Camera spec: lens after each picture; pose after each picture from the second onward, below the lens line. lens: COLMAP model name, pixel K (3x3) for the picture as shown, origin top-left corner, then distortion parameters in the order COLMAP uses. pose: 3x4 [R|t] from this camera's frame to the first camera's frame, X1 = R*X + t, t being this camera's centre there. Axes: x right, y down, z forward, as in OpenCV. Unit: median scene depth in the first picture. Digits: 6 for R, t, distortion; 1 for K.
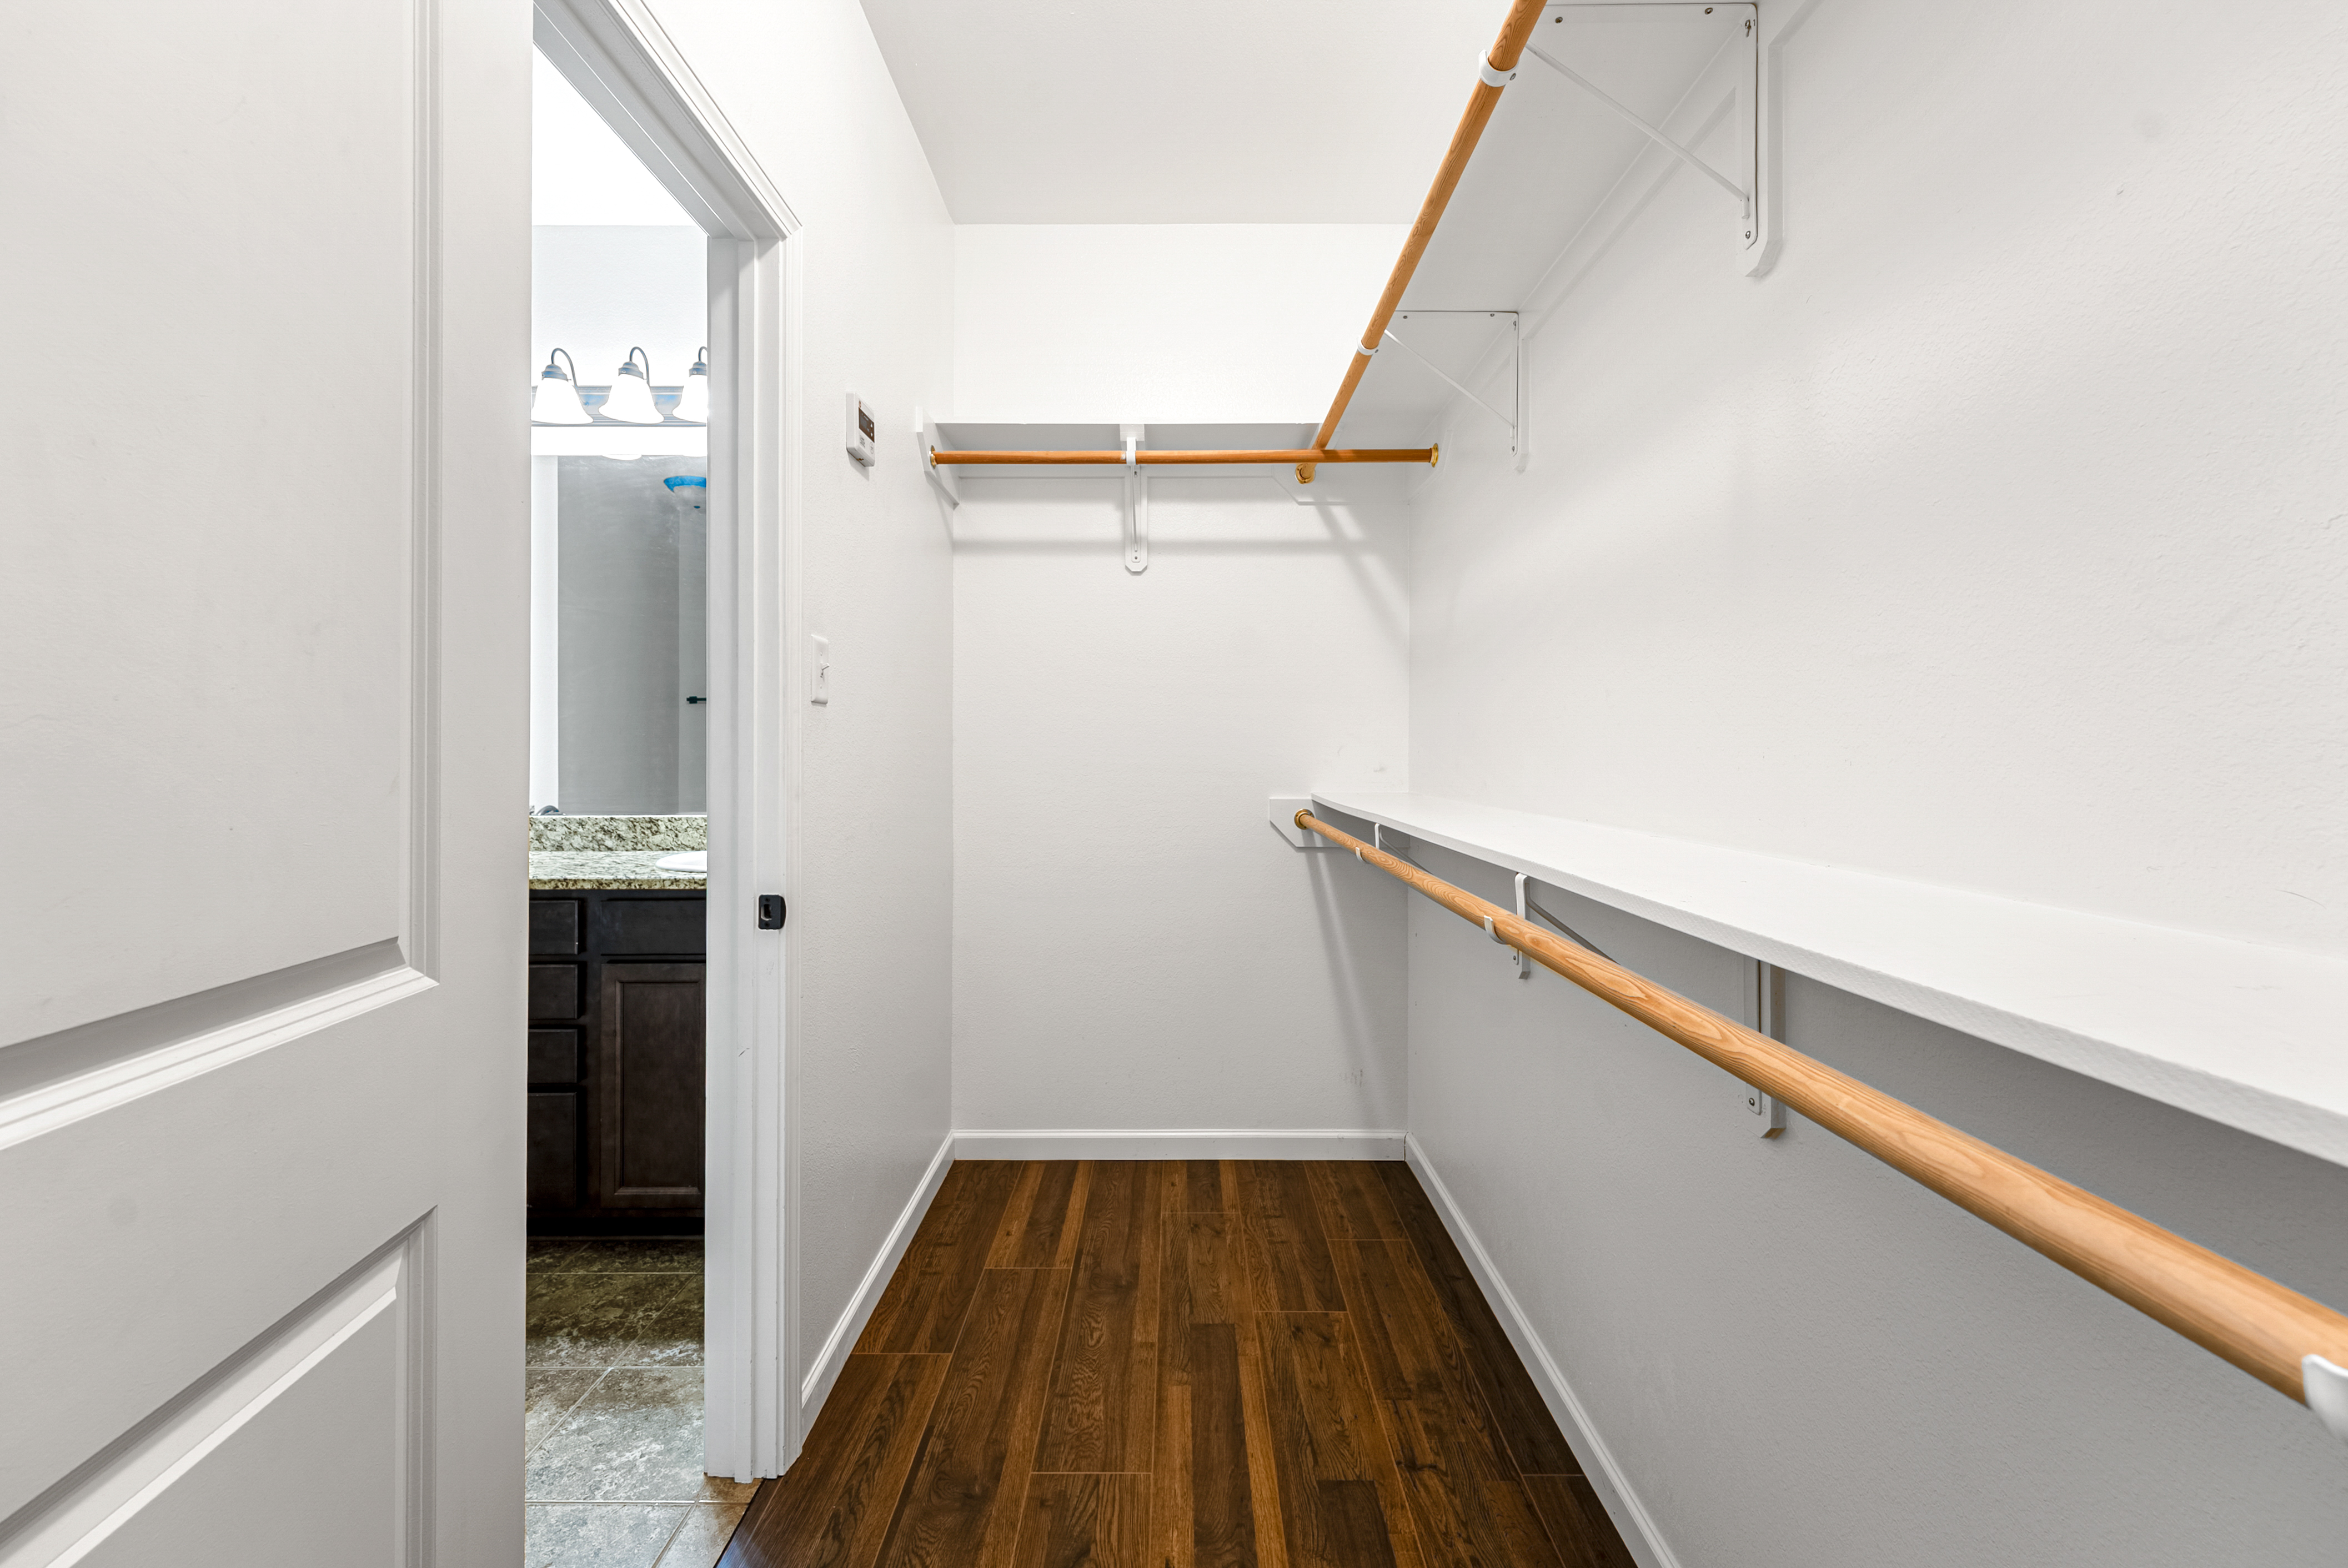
lens RADIAL K [[959.3, 0, 1187.4], [0, 959.3, 759.6], [0, 0, 1]] dist [-0.002260, -0.000325]
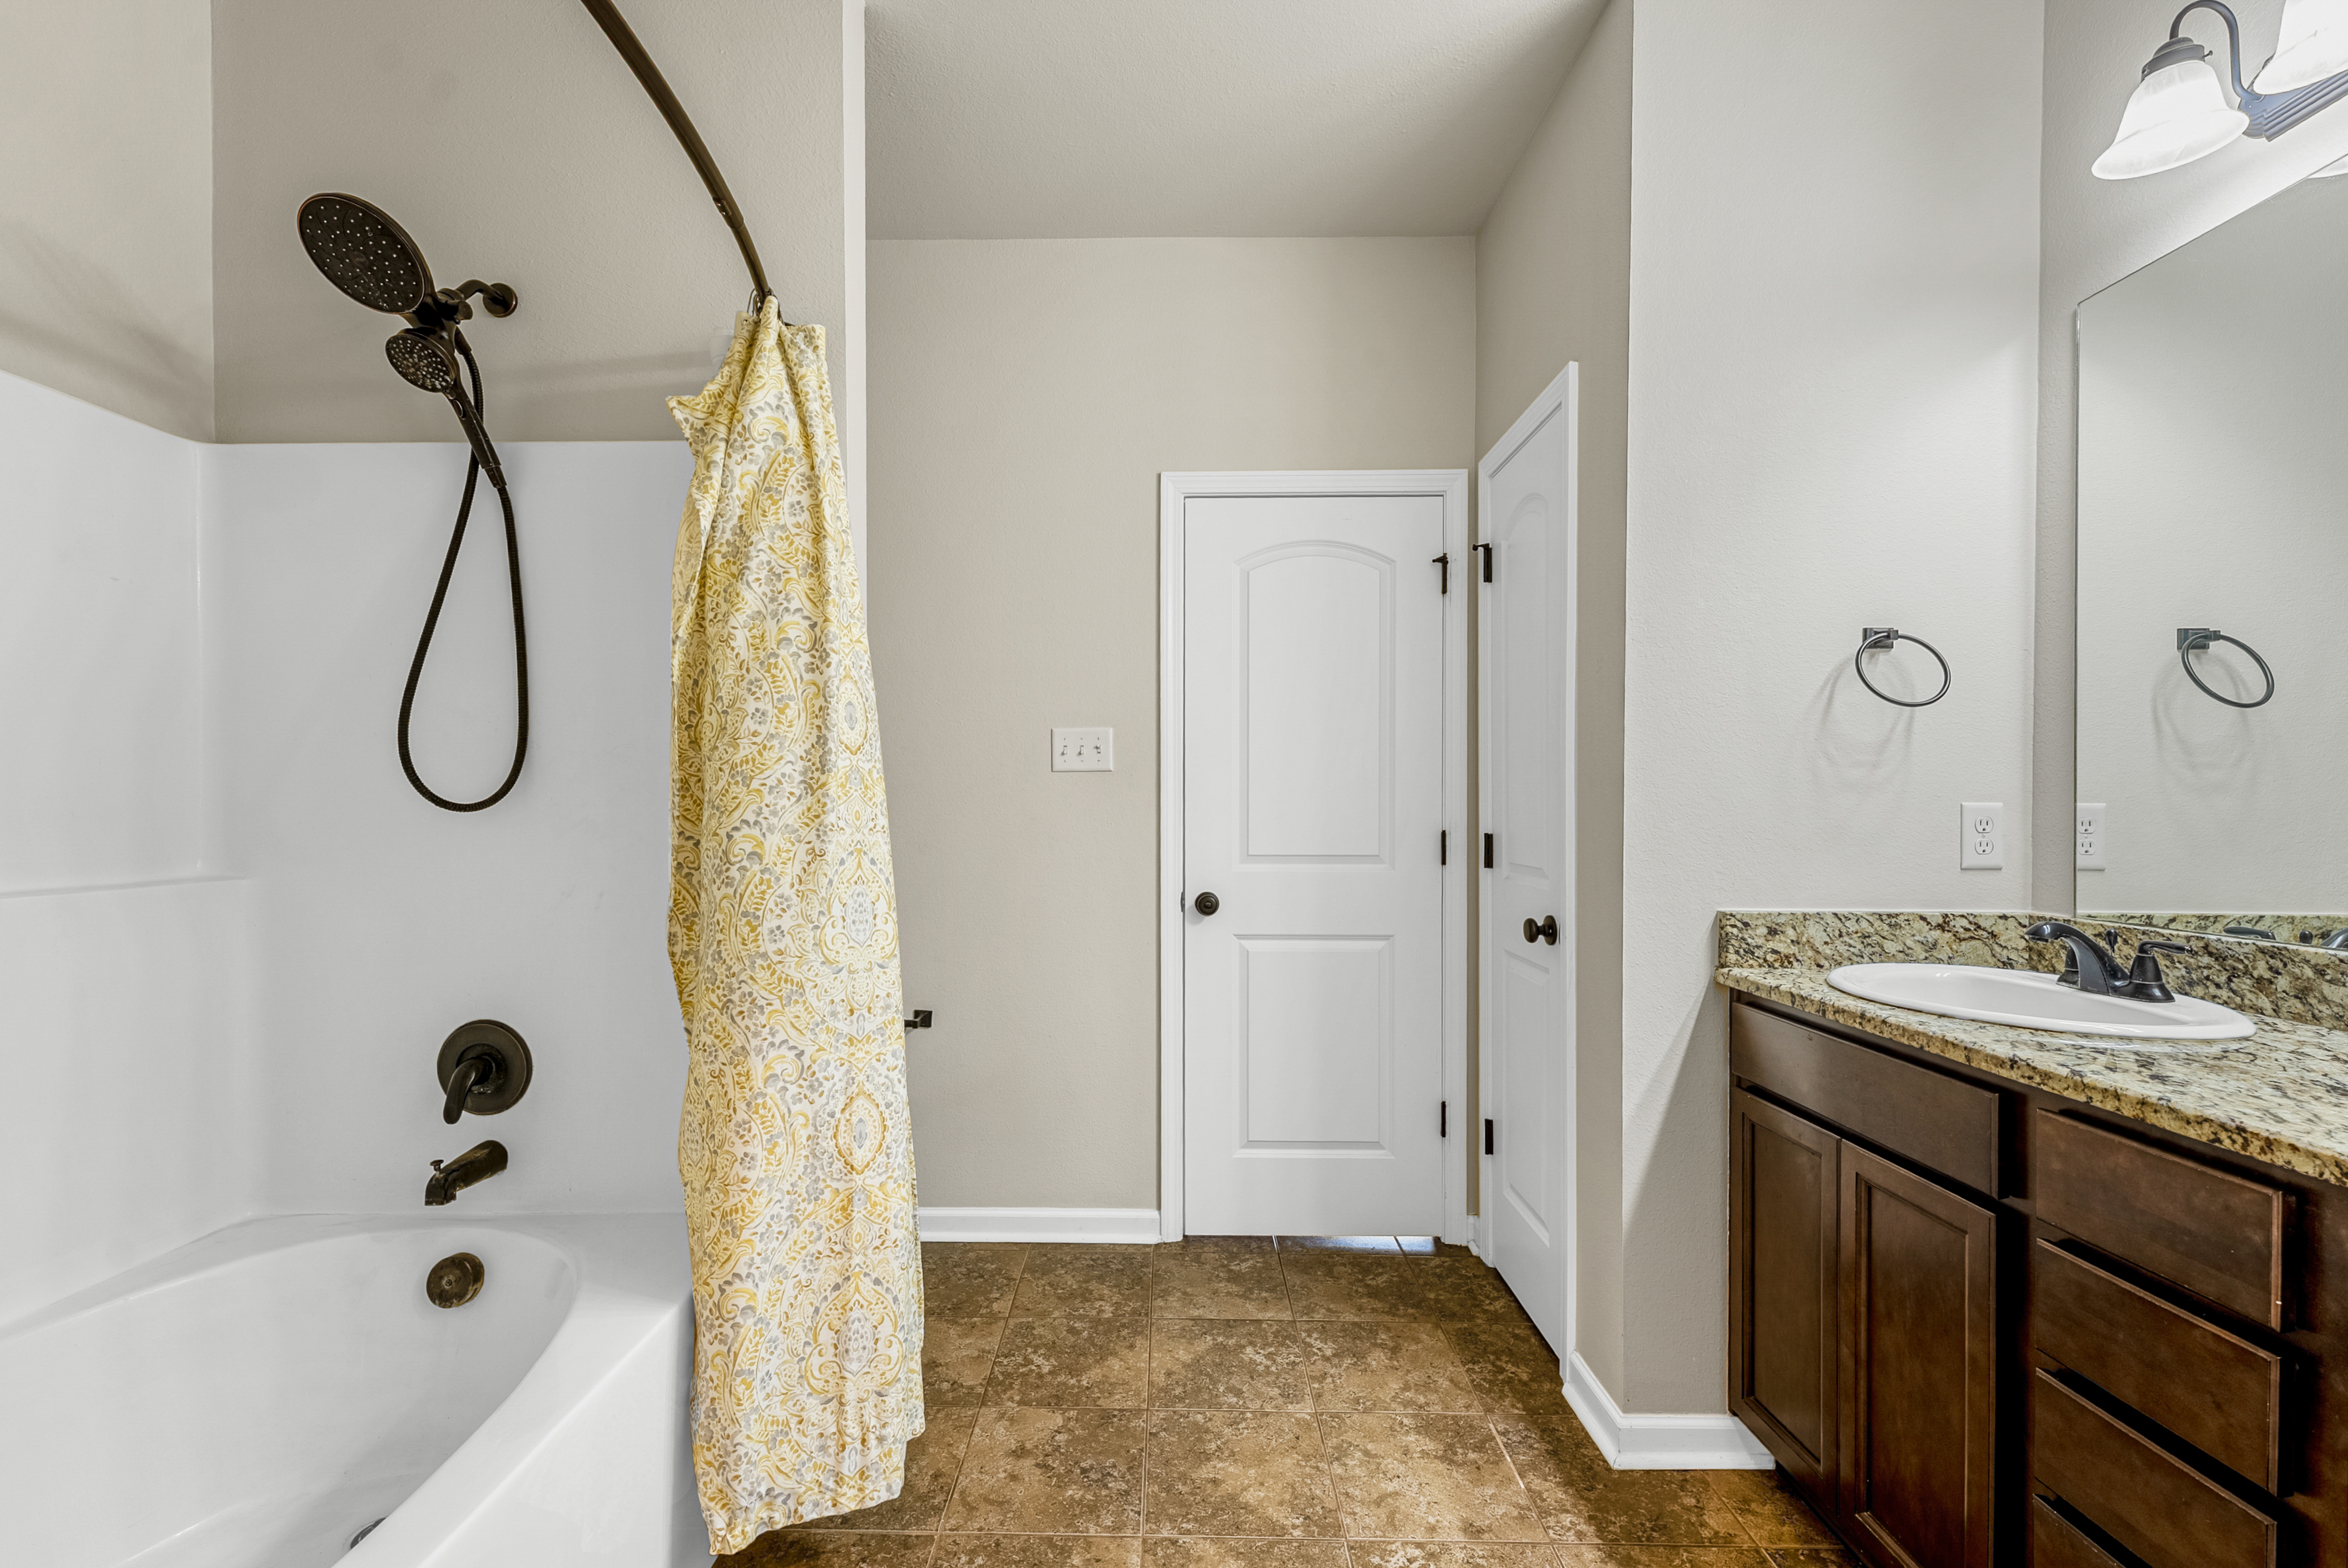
lens RADIAL K [[959.3, 0, 1173.9], [0, 959.3, 804.1], [0, 0, 1]] dist [-0.002260, -0.000325]
pose [[-0.019018, -0.002729, -0.999815, -0.239895], [-0.014231, 0.999896, -0.002459, -0.003006], [0.999718, 0.014182, -0.019055, 0.555211]]
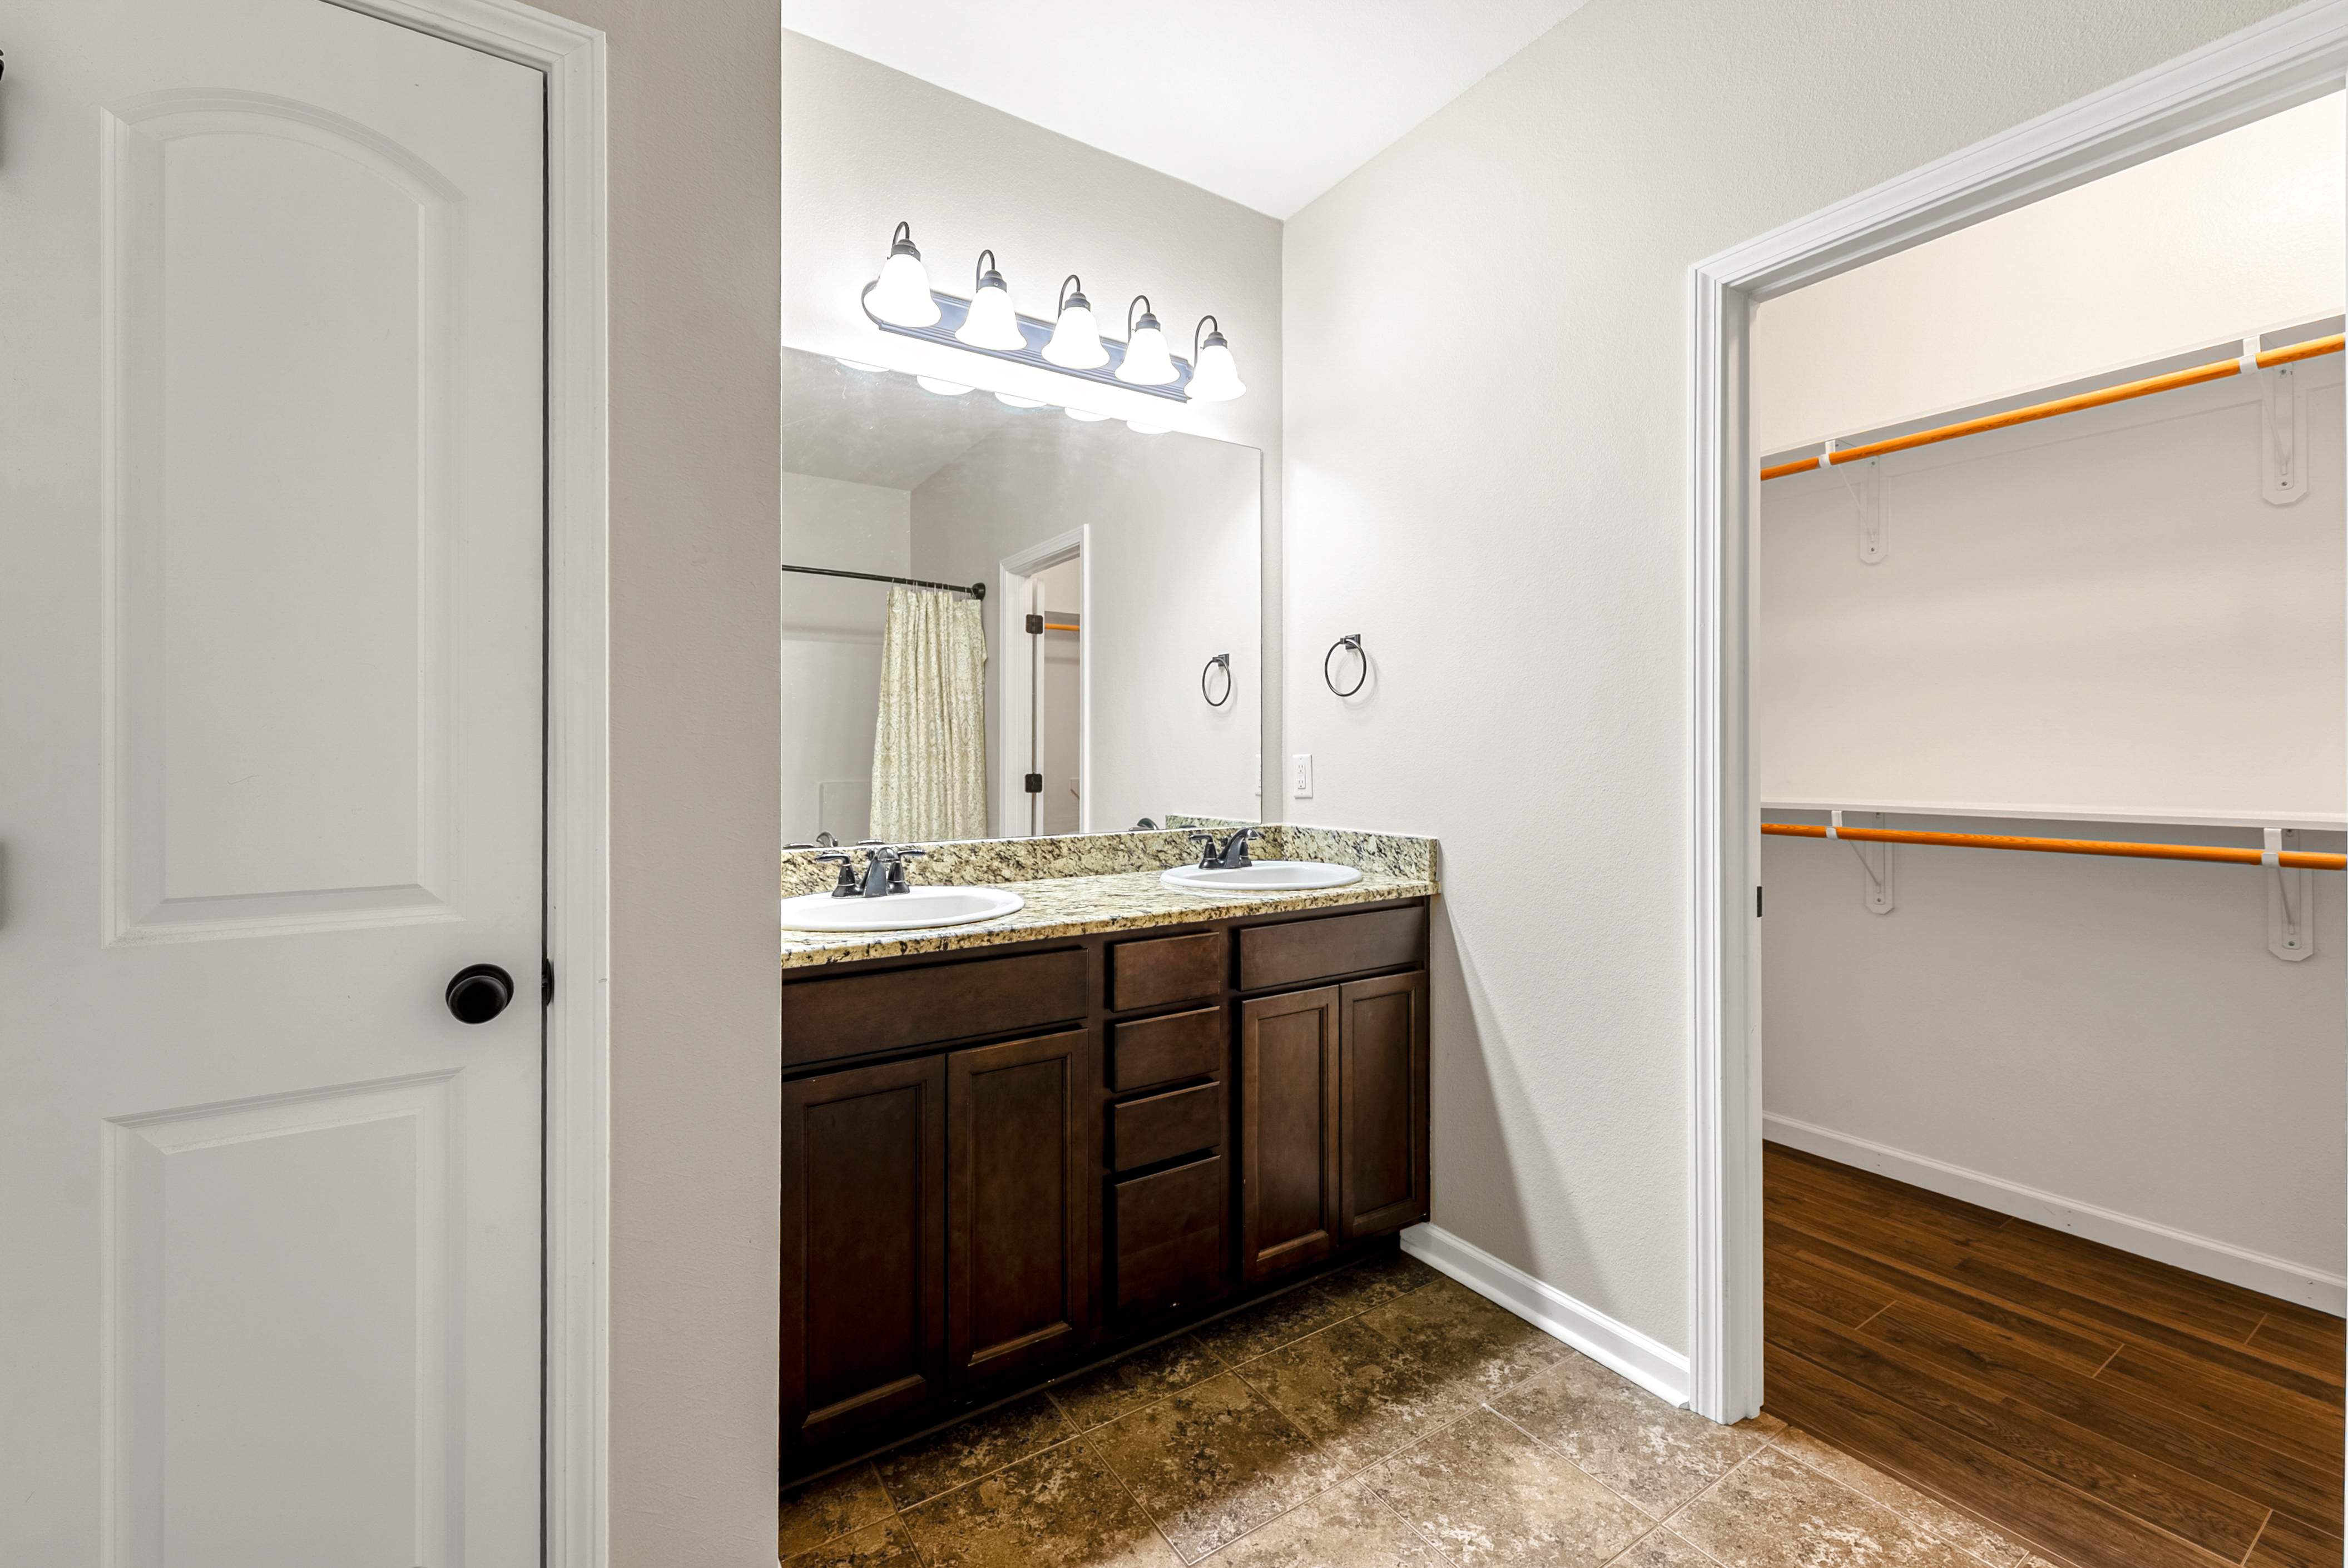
lens RADIAL K [[959.3, 0, 1169.7], [0, 959.3, 751.3], [0, 0, 1]] dist [-0.002260, -0.000325]
pose [[0.843416, 0.002923, 0.537254, -1.136256], [0.006446, 0.999858, -0.015560, -0.002883], [-0.537223, 0.016586, 0.843277, 0.288590]]
